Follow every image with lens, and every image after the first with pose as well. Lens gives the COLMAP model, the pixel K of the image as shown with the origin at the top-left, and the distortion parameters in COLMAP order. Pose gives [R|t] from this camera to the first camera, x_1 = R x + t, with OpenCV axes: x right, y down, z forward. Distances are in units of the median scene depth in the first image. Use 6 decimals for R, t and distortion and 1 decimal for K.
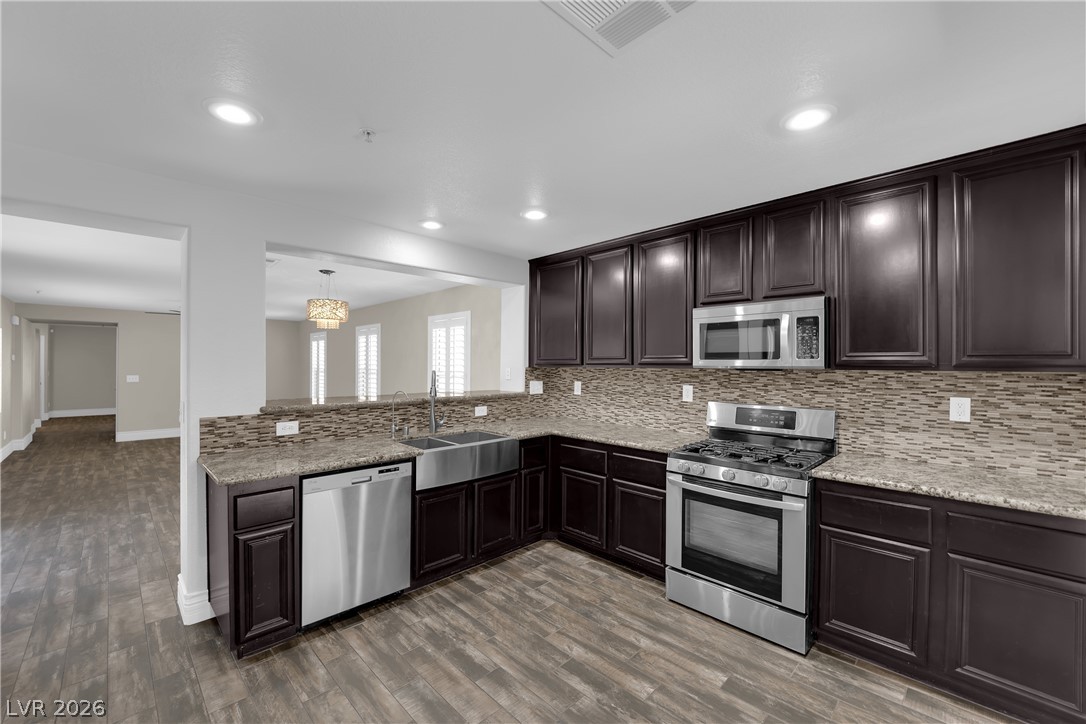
lens RADIAL K [[438.5, 0, 537.2], [0, 438.5, 362.5], [0, 0, 1]] dist [-0.008580, -0.003640]
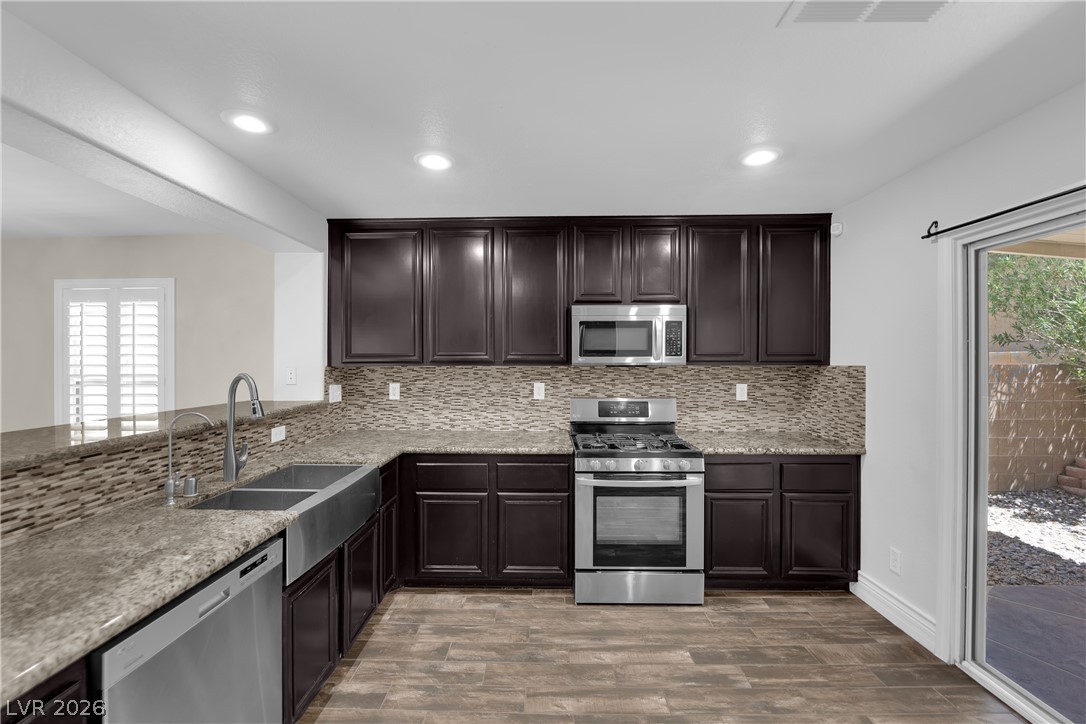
lens RADIAL K [[438.5, 0, 539.4], [0, 438.5, 362.8], [0, 0, 1]] dist [-0.008580, -0.003640]
pose [[0.714180, -0.005628, 0.699939, -0.426070], [0.001102, 0.999975, 0.006917, 0.000224], [-0.699961, -0.004169, 0.714169, 0.360504]]
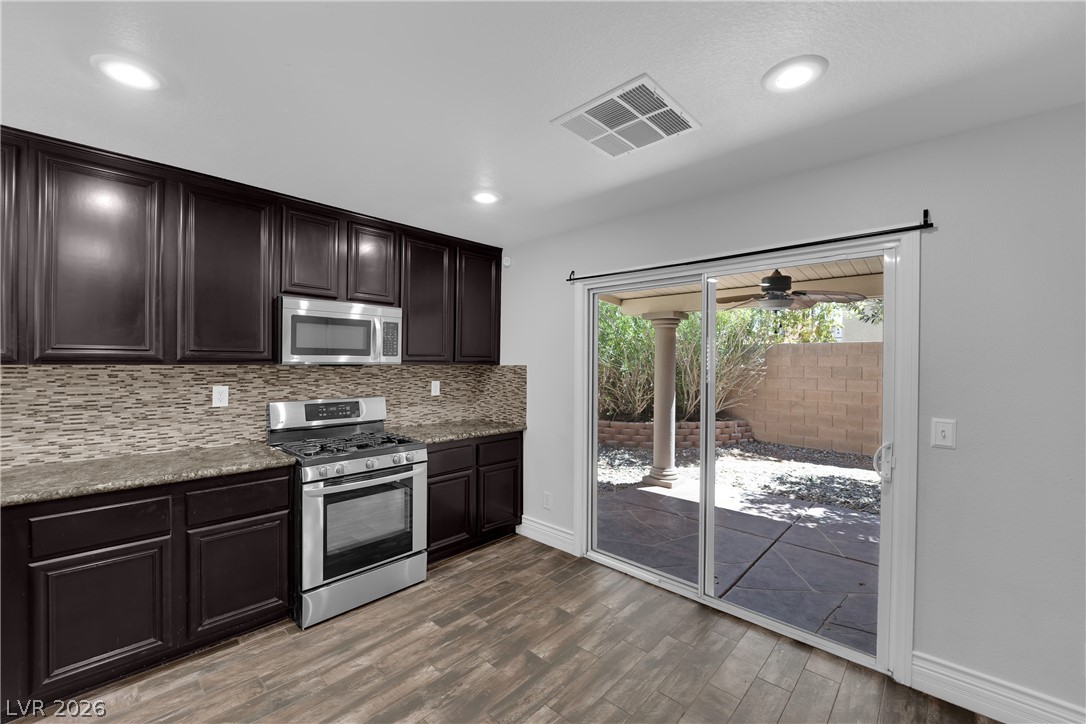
lens RADIAL K [[438.5, 0, 538.0], [0, 438.5, 363.1], [0, 0, 1]] dist [-0.008580, -0.003640]
pose [[-0.034185, -0.007235, 0.999389, -0.571426], [-0.011620, 0.999909, 0.006842, -0.001965], [-0.999348, -0.011379, -0.034266, 0.555879]]
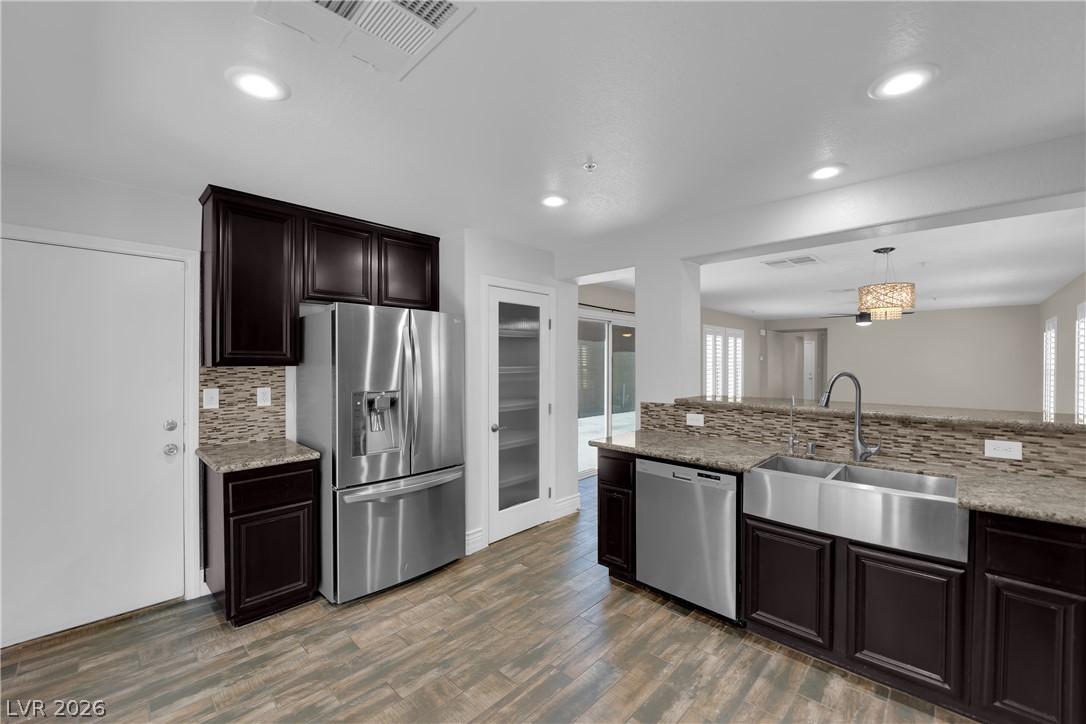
lens RADIAL K [[438.5, 0, 544.0], [0, 438.5, 361.6], [0, 0, 1]] dist [-0.008580, -0.003640]
pose [[0.029476, -0.004812, -0.999554, 0.543272], [0.000904, 0.999988, -0.004787, 0.005486], [0.999565, -0.000763, 0.029480, 0.577276]]
